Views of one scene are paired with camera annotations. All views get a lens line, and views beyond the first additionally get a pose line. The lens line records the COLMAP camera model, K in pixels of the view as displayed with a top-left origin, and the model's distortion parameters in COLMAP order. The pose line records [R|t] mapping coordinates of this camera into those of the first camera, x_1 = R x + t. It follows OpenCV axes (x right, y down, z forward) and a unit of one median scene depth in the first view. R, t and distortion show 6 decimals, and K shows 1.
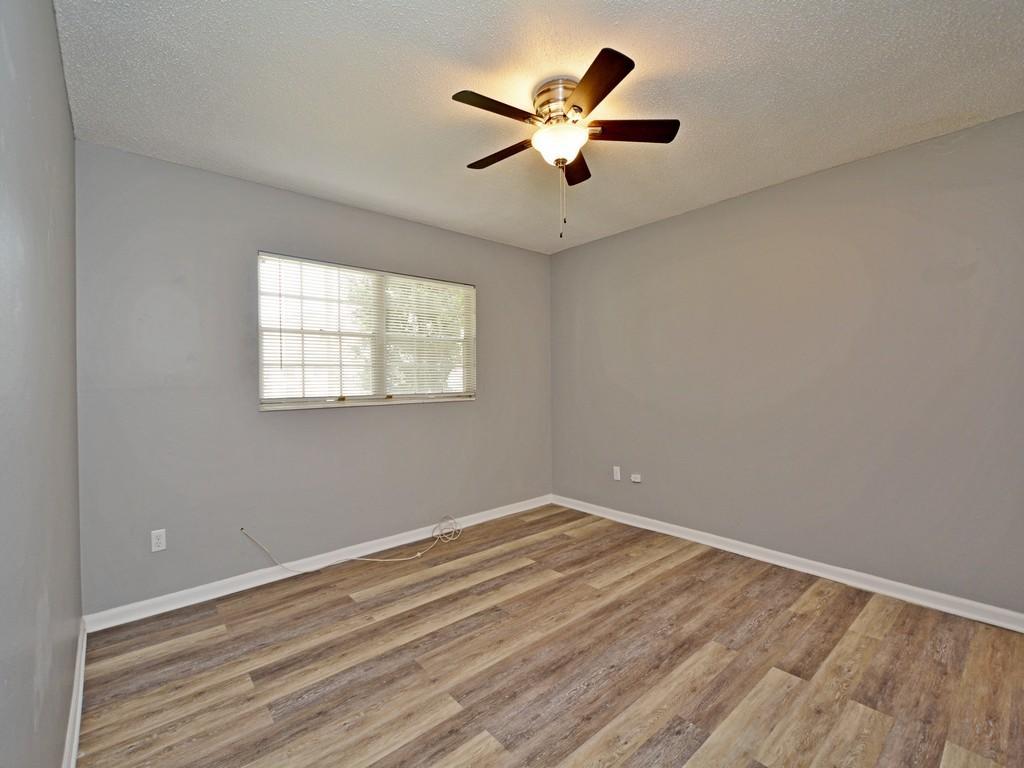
lens RADIAL K [[447.5, 0, 511.3], [0, 447.5, 386.5], [0, 0, 1]] dist [0.005243, -0.003710]
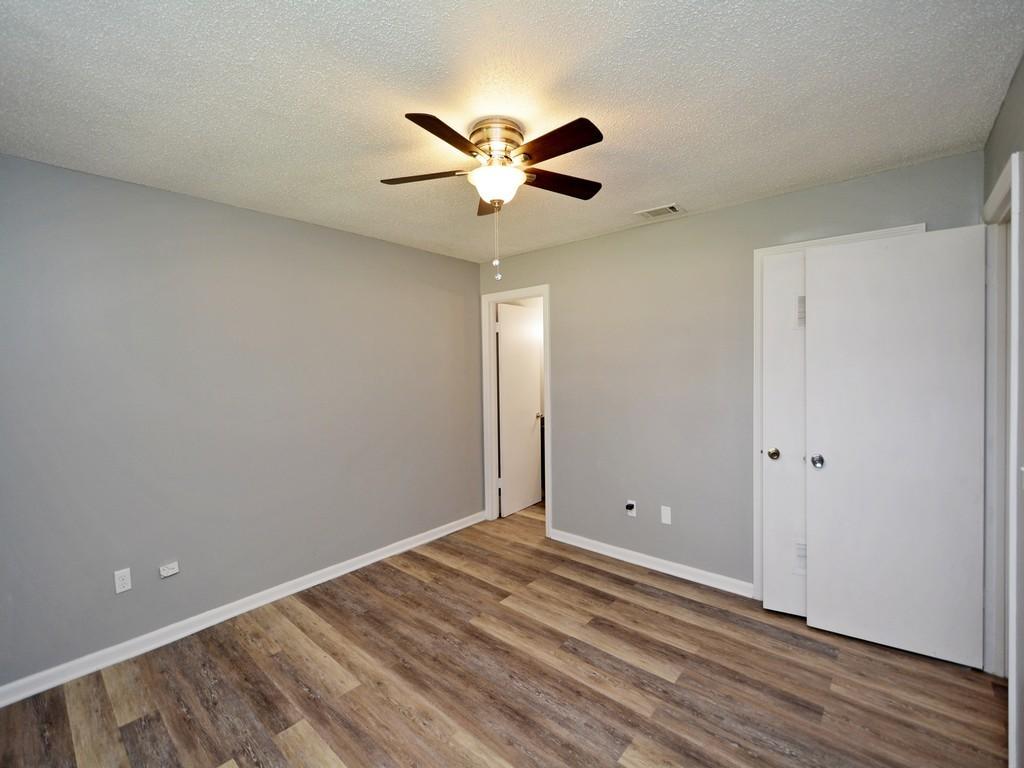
lens RADIAL K [[447.5, 0, 513.5], [0, 447.5, 385.0], [0, 0, 1]] dist [0.005243, -0.003710]
pose [[-0.145739, -0.029268, 0.988890, -0.691938], [0.034075, 0.998821, 0.034584, -0.117714], [-0.988736, 0.038737, -0.144570, 0.896270]]
